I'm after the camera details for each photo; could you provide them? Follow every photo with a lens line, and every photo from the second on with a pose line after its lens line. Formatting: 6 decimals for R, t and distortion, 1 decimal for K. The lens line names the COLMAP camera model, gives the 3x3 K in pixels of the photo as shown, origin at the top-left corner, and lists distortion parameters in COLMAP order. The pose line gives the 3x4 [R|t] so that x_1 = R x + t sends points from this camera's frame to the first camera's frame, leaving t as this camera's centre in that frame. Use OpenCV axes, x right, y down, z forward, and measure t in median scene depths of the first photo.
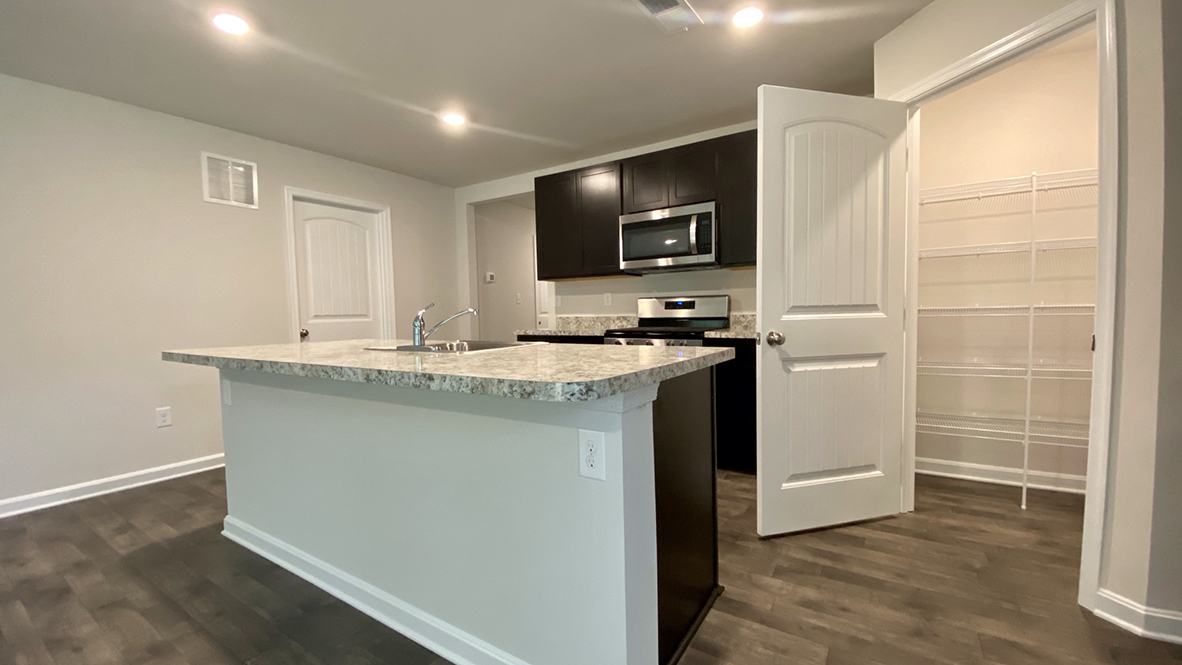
lens RADIAL K [[477.4, 0, 587.7], [0, 477.4, 336.1], [0, 0, 1]] dist [0.003240, -0.010895]
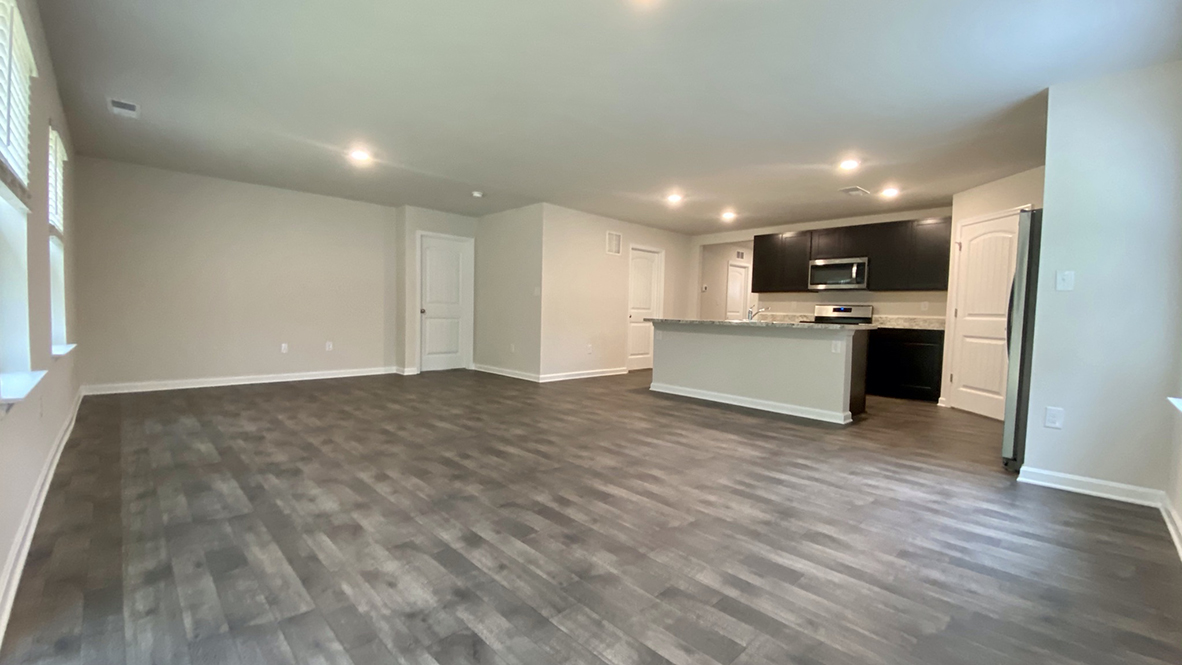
lens RADIAL K [[497.3, 0, 568.1], [0, 497.3, 342.6], [0, 0, 1]] dist [0.000298, -0.000142]
pose [[0.966362, 0.057213, -0.250743, -0.487280], [-0.053926, 0.998345, 0.019966, 0.113643], [0.251470, -0.005772, 0.967848, -1.605137]]
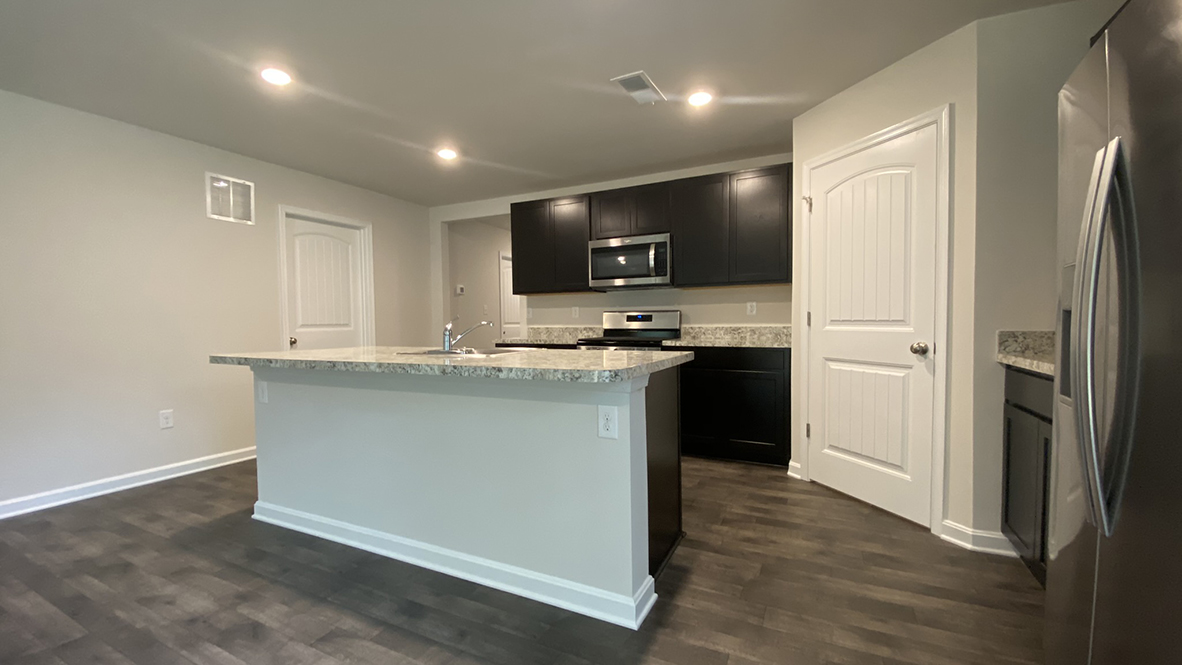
lens RADIAL K [[477.4, 0, 587.7], [0, 477.4, 336.1], [0, 0, 1]] dist [0.003240, -0.010895]
pose [[0.992603, 0.004388, 0.121322, -0.107339], [-0.001739, 0.999758, -0.021934, 0.007142], [-0.121389, 0.021561, 0.992371, -0.211038]]
